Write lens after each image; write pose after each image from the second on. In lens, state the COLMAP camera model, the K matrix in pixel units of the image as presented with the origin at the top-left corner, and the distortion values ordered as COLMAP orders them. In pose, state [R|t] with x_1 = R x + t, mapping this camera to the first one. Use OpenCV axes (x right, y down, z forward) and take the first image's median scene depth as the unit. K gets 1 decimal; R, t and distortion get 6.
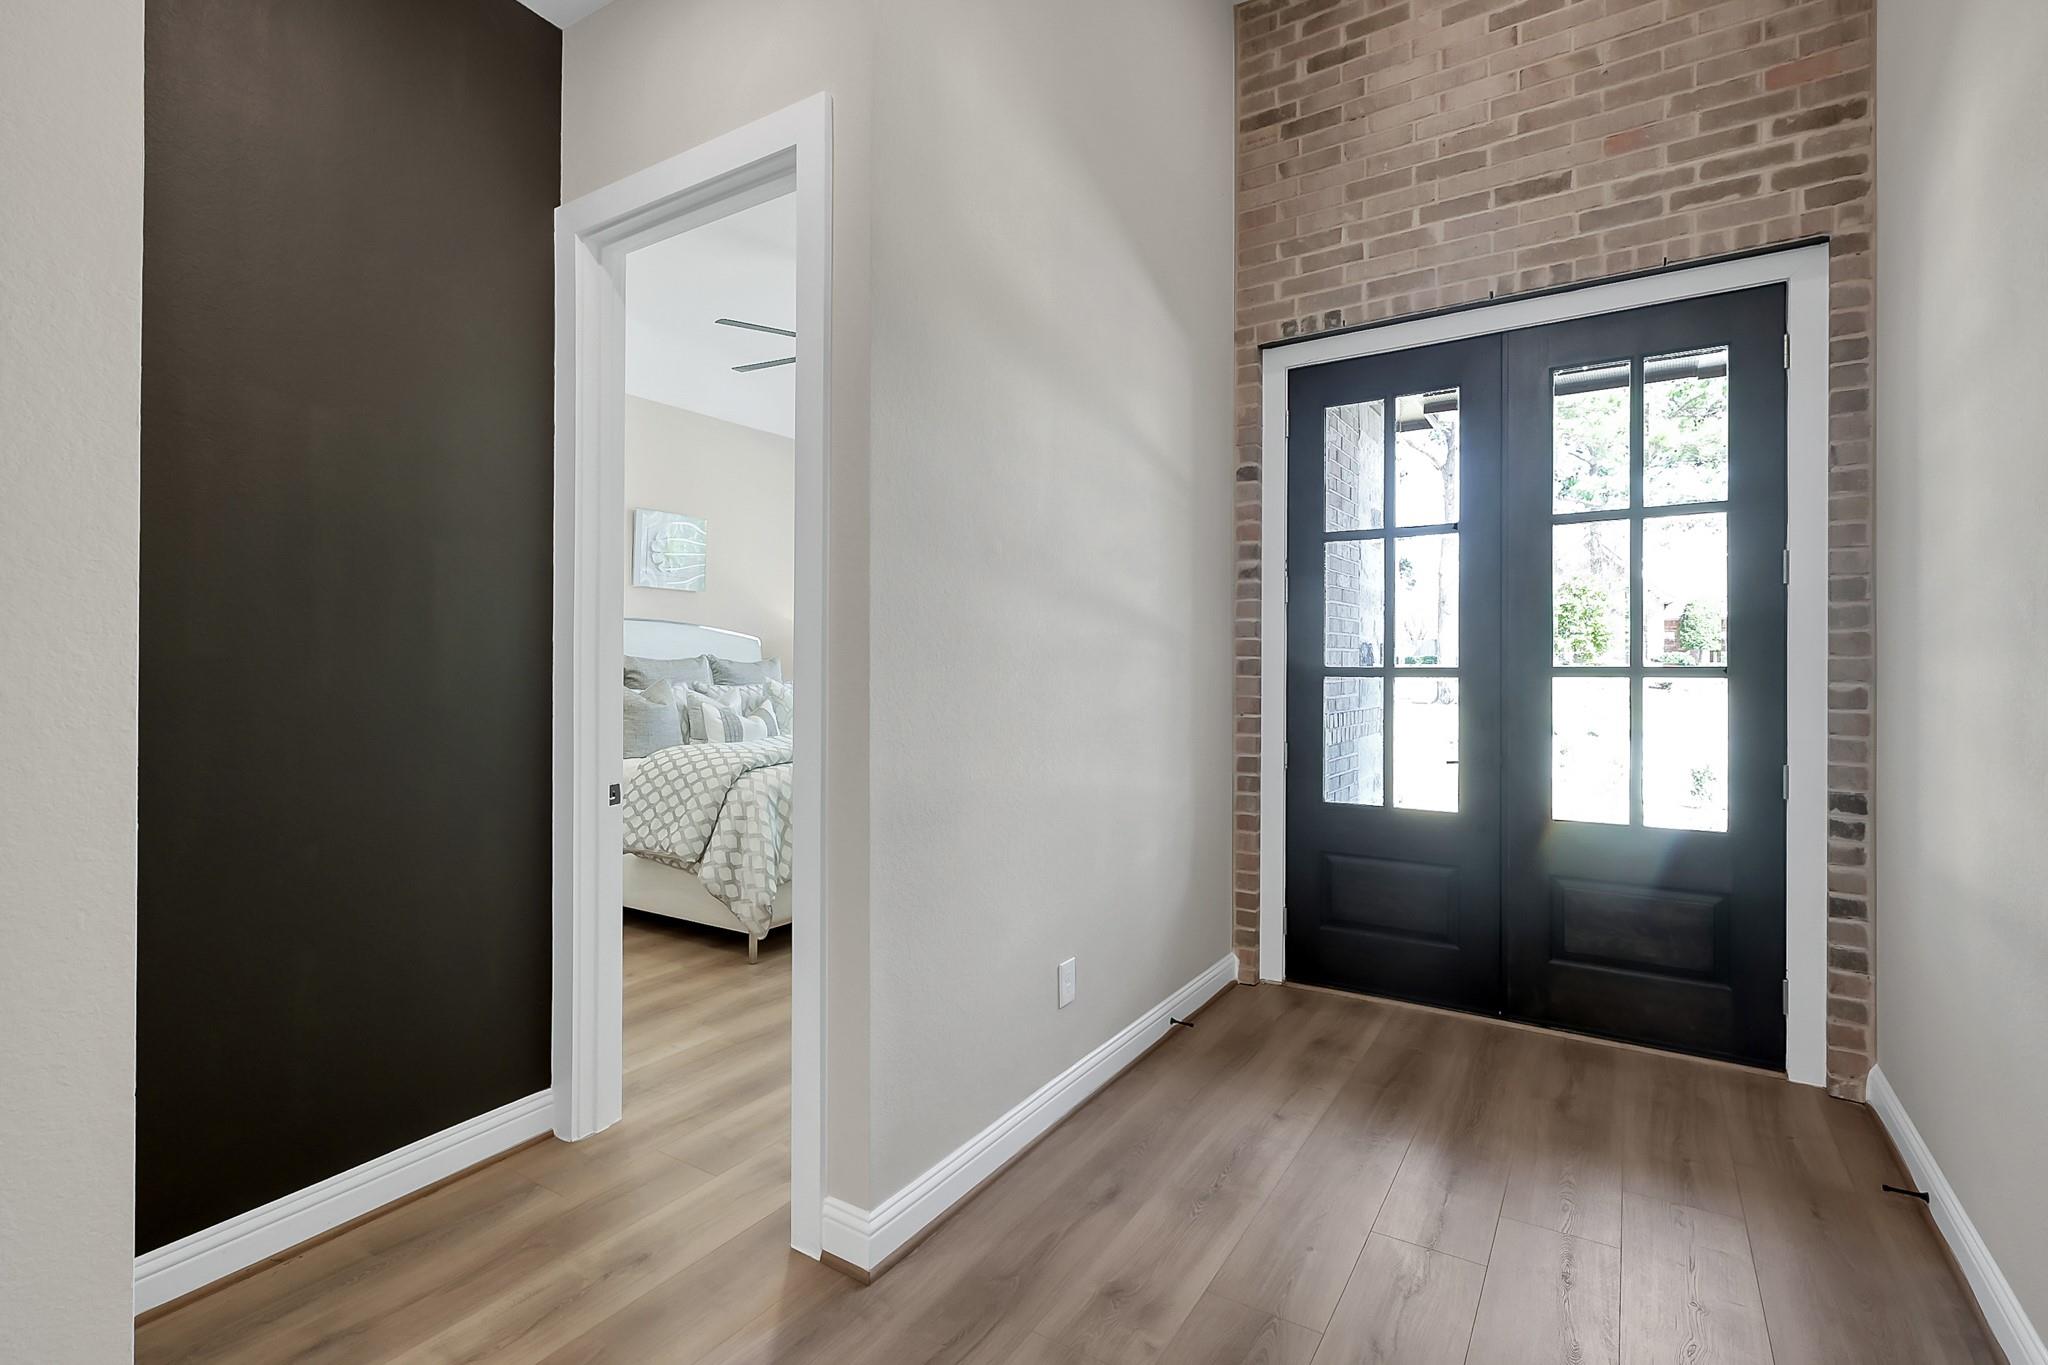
lens RADIAL K [[920.8, 0, 1035.1], [0, 920.8, 657.8], [0, 0, 1]] dist [0.001031, -0.000359]
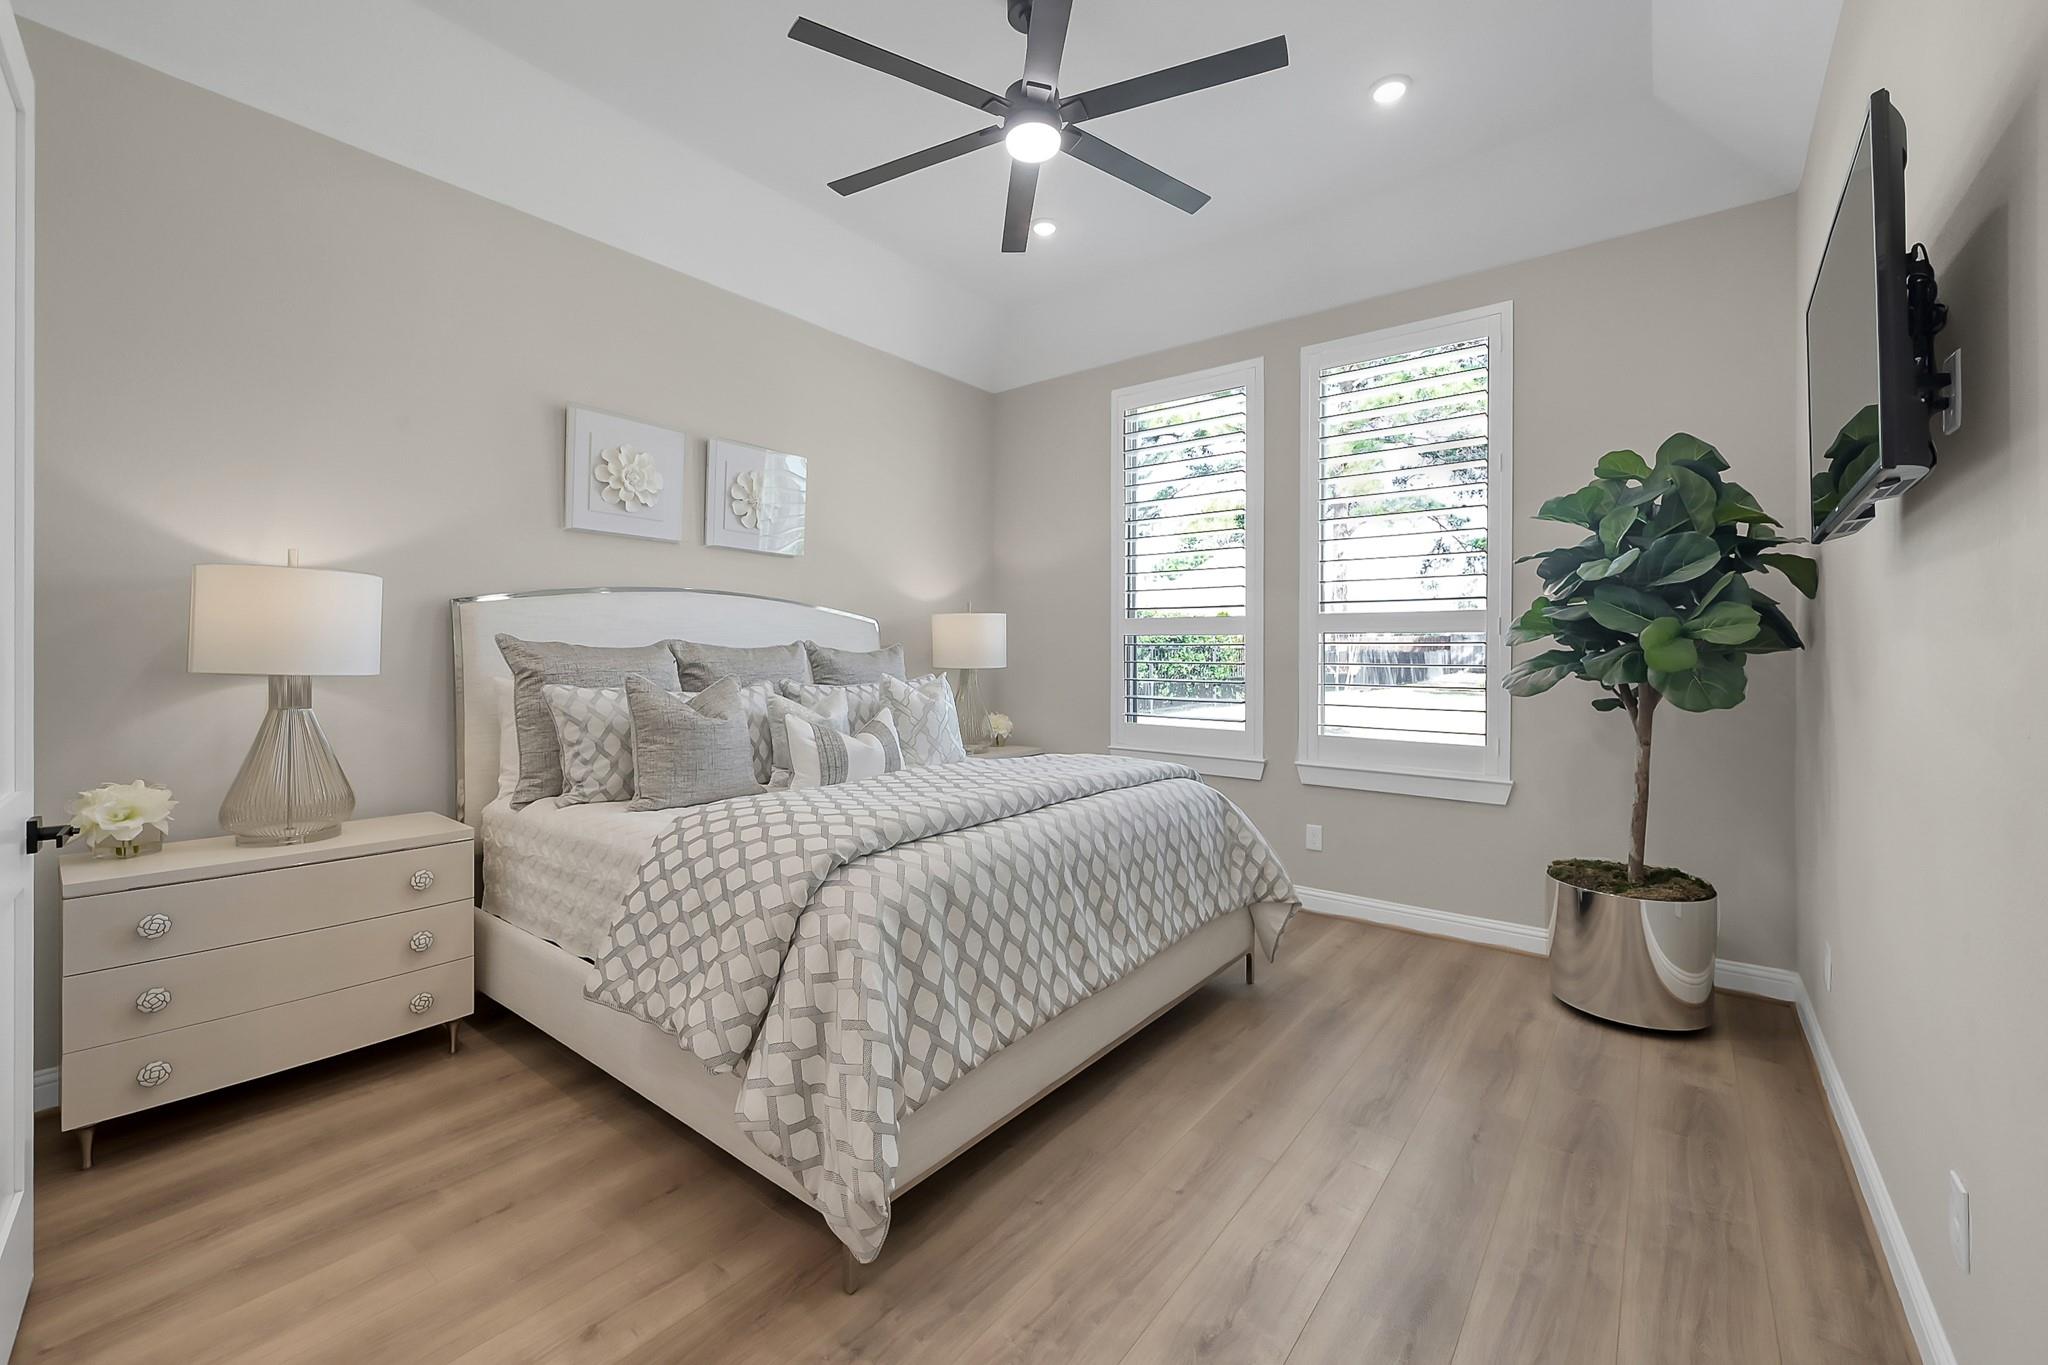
lens RADIAL K [[805.9, 0, 1022.4], [0, 805.9, 679.6], [0, 0, 1]] dist [-0.011100, 0.000507]
pose [[0.992327, 0.006131, -0.123485, -0.164289], [-0.001398, 0.999262, 0.038382, 0.003131], [0.123630, -0.037915, 0.991604, 0.593929]]
